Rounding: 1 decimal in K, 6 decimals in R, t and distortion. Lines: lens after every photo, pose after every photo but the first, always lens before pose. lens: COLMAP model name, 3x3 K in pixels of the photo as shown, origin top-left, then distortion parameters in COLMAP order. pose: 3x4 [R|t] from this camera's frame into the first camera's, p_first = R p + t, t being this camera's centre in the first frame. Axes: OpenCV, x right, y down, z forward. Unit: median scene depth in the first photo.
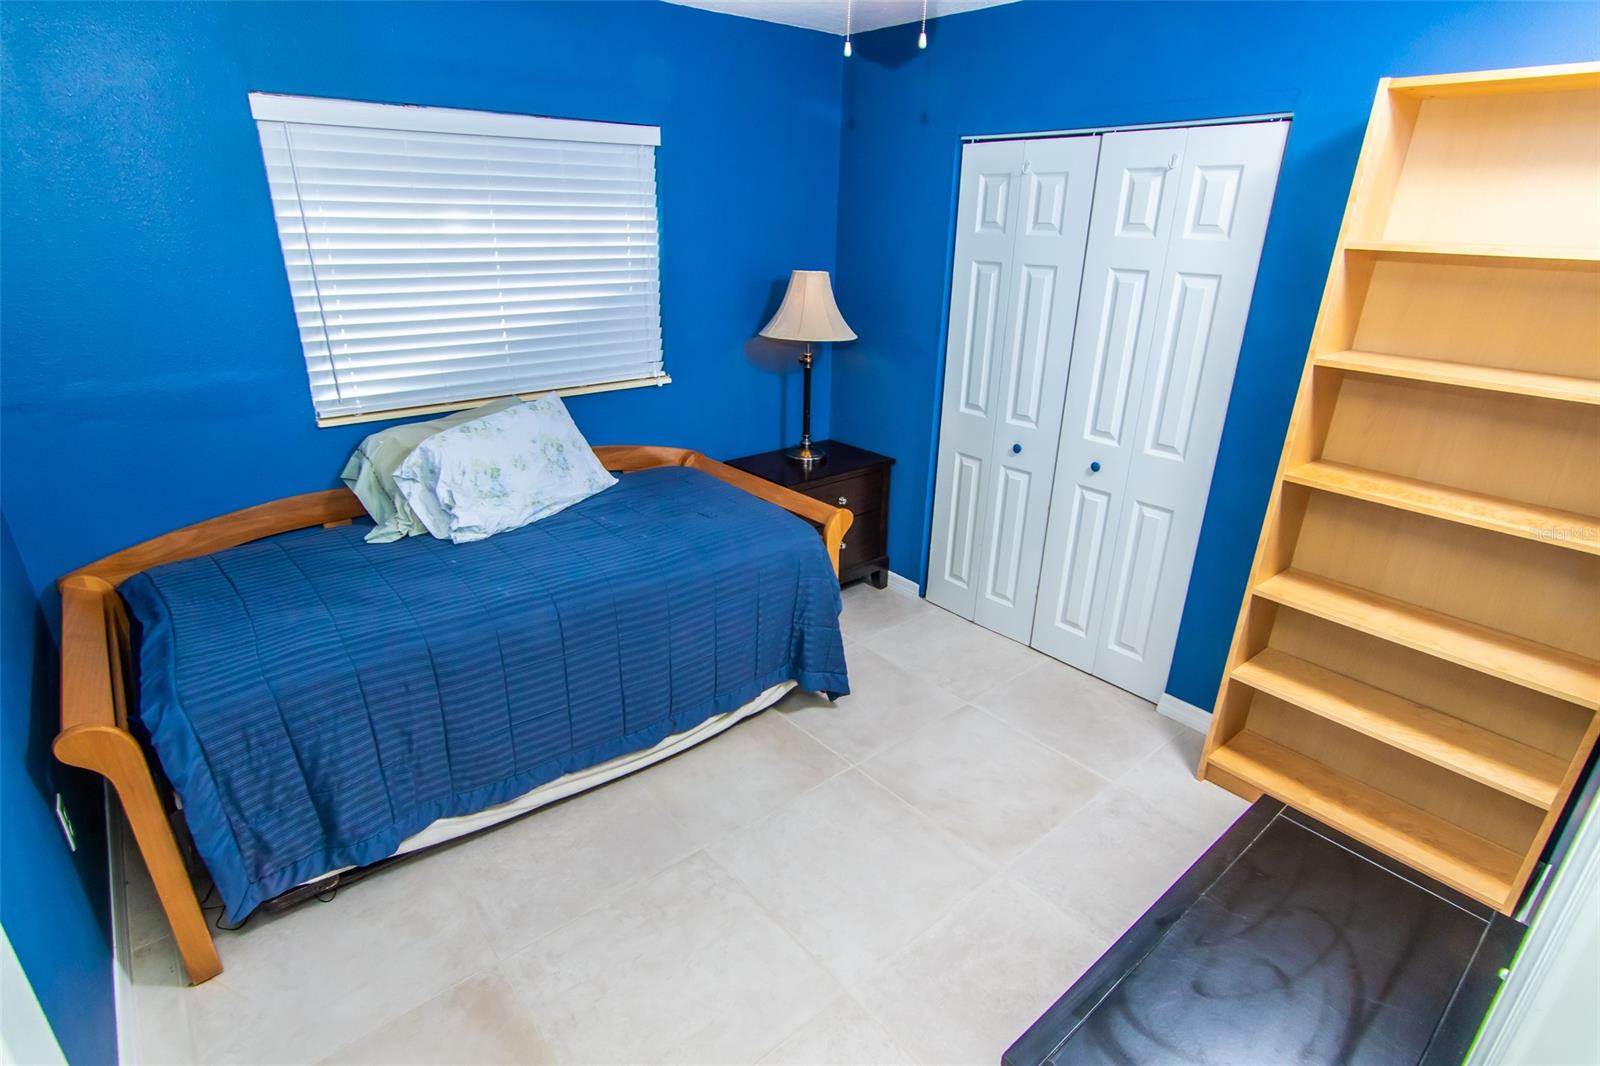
lens RADIAL K [[805.3, 0, 800.3], [0, 805.3, 540.5], [0, 0, 1]] dist [-0.003406, 0.002286]
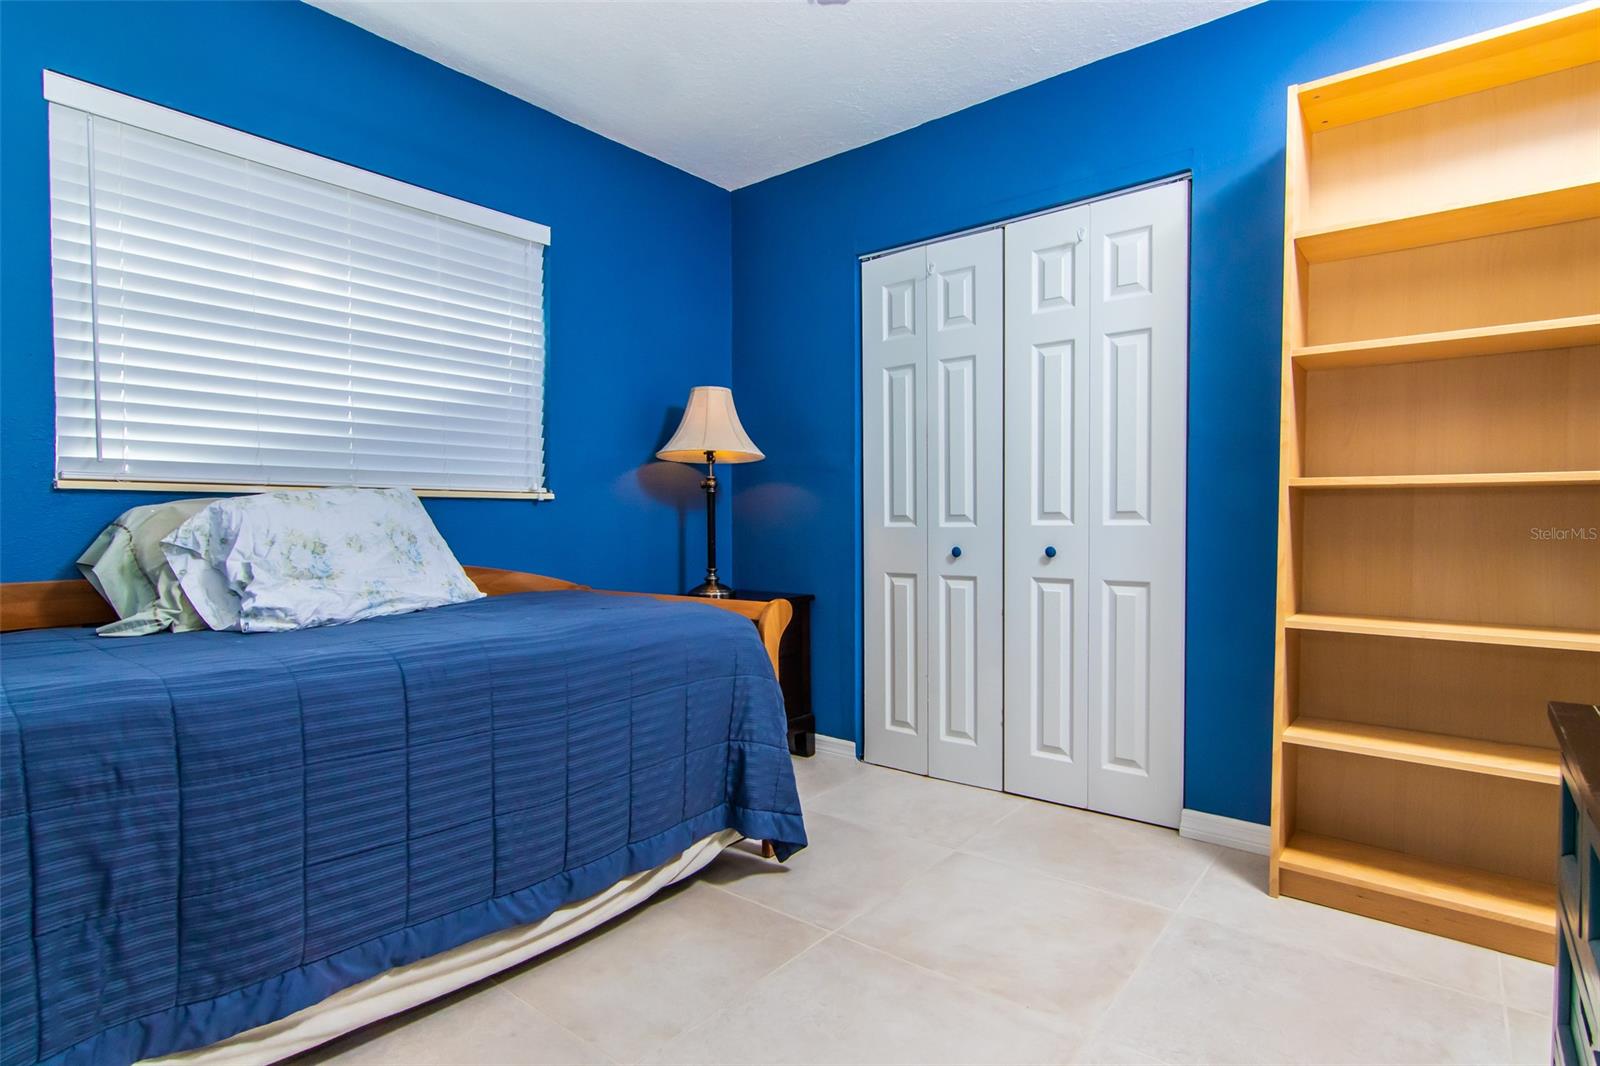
lens RADIAL K [[804.2, 0, 799.5], [0, 804.2, 542.7], [0, 0, 1]] dist [-0.005475, 0.003056]
pose [[0.981891, -0.026330, 0.187608, -0.081137], [0.090624, 0.934921, -0.343089, 0.194399], [-0.166365, 0.353877, 0.920377, 0.237299]]
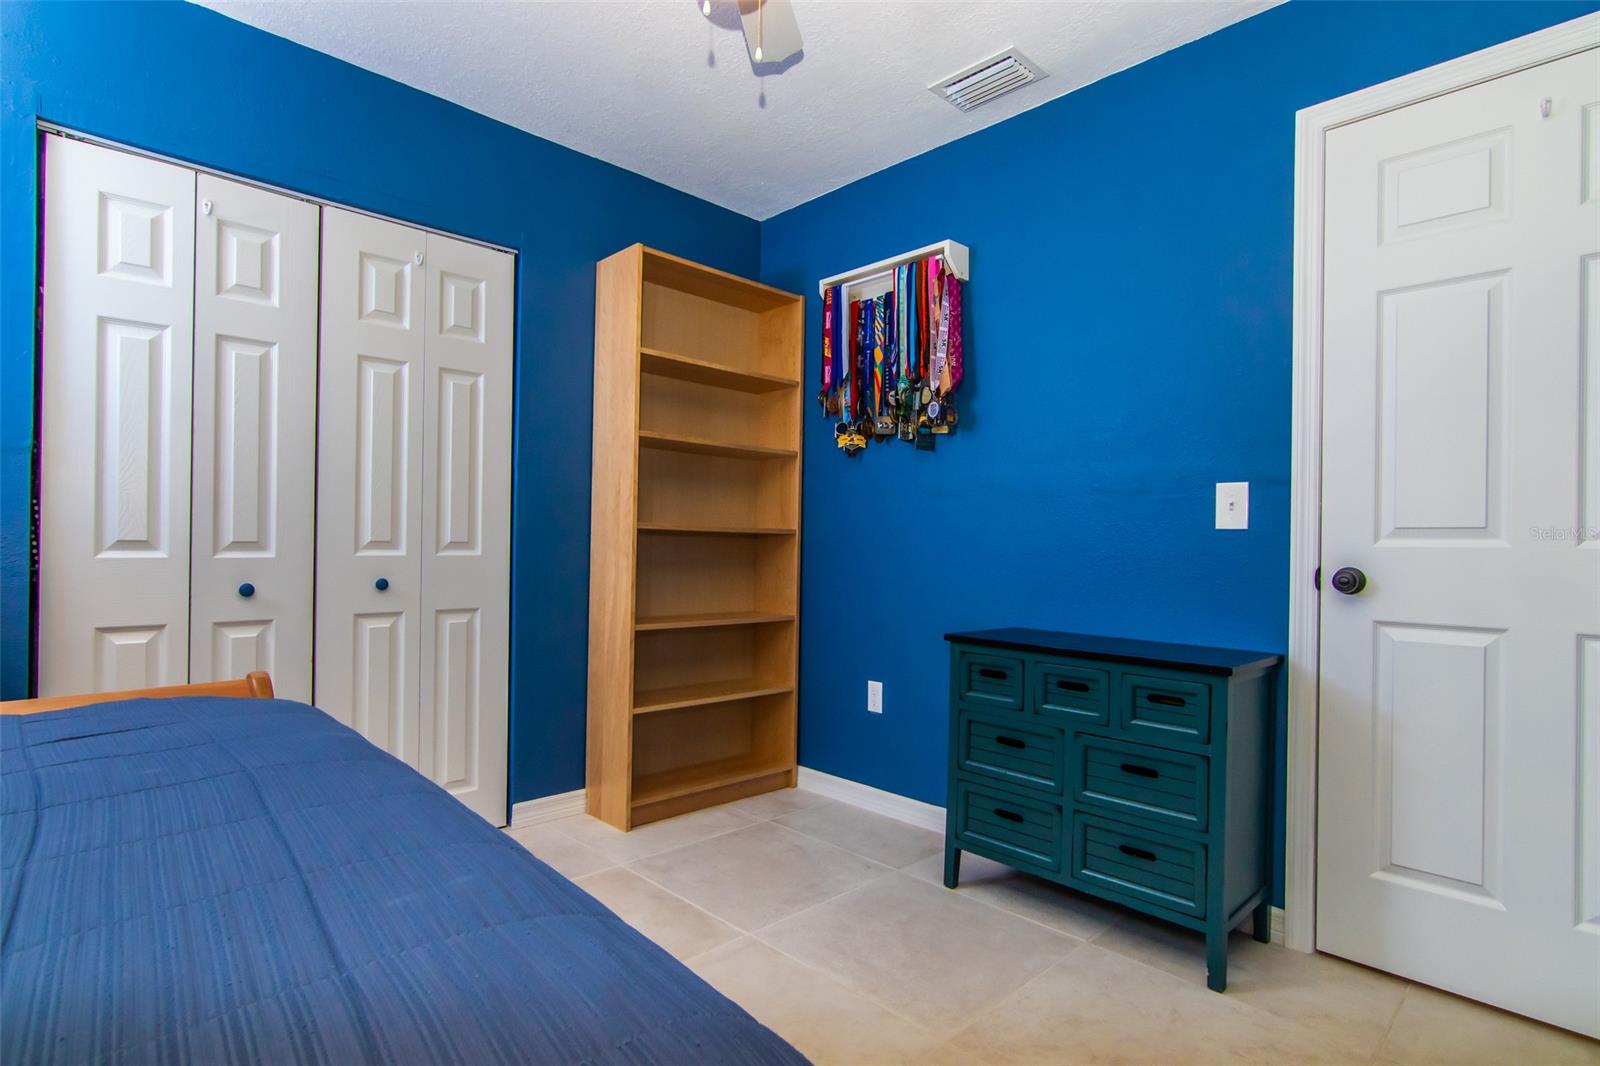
lens RADIAL K [[804.2, 0, 799.5], [0, 804.2, 542.7], [0, 0, 1]] dist [-0.005475, 0.003056]
pose [[-0.068103, -0.013823, 0.997582, -0.524001], [0.366193, 0.929768, 0.037883, -0.006536], [-0.928044, 0.367887, -0.058258, 0.685768]]
